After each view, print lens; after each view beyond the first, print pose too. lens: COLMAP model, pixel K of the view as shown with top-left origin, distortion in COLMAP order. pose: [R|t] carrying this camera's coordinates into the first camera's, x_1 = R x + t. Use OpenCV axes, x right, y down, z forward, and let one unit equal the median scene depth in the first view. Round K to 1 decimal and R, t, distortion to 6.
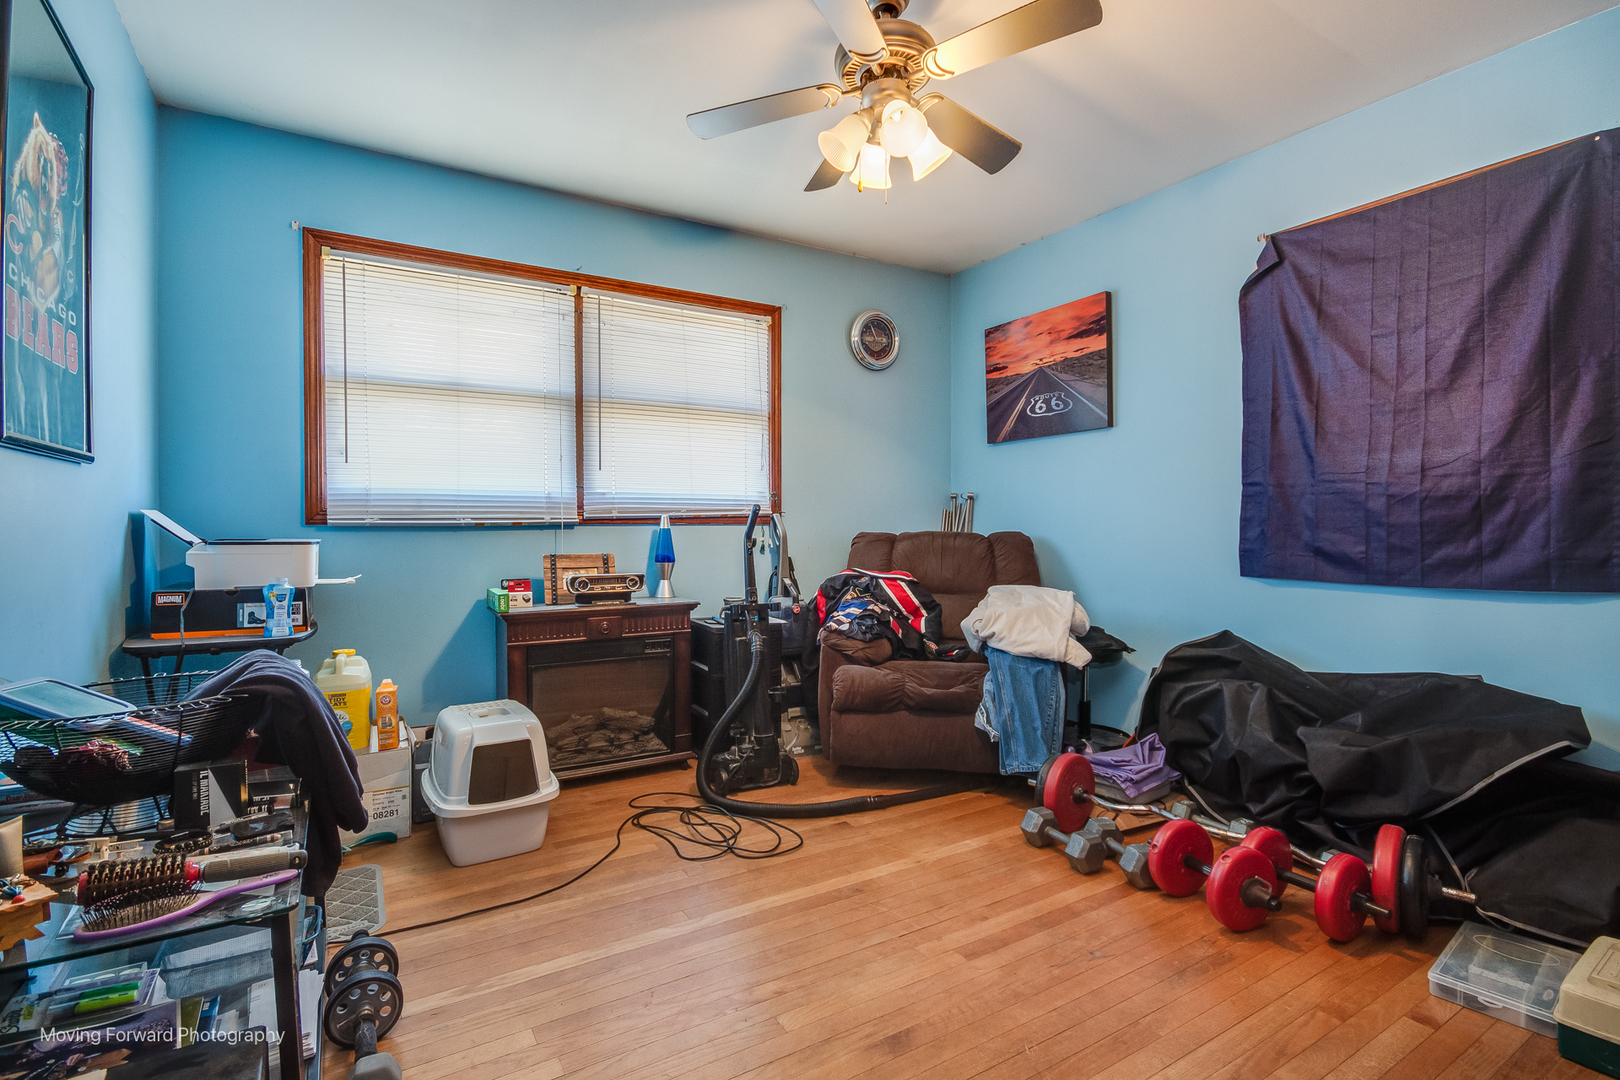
lens RADIAL K [[763.0, 0, 810.0], [0, 763.0, 540.0], [0, 0, 1]] dist [-0.001583, -0.000606]
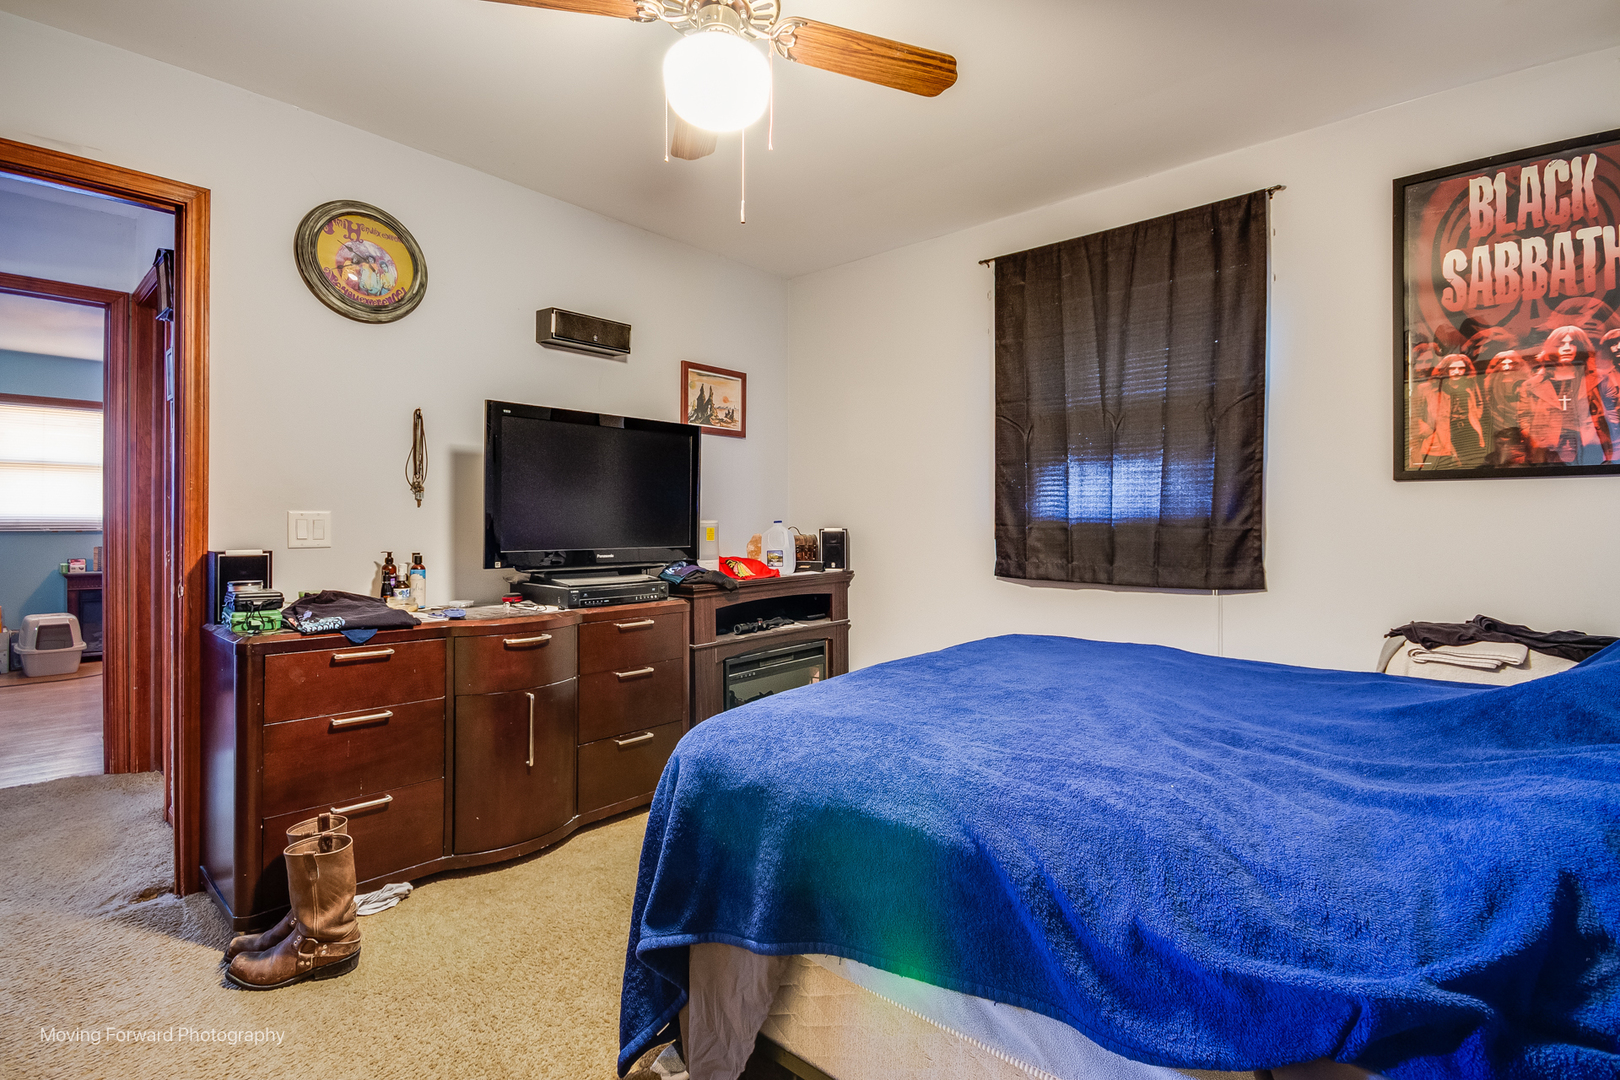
lens RADIAL K [[763.0, 0, 810.0], [0, 763.0, 540.0], [0, 0, 1]] dist [-0.001583, -0.000606]
pose [[0.959128, 0.002425, 0.282962, 1.180586], [-0.003950, 0.999981, 0.004819, -0.022948], [-0.282944, -0.005740, 0.959119, -1.939104]]
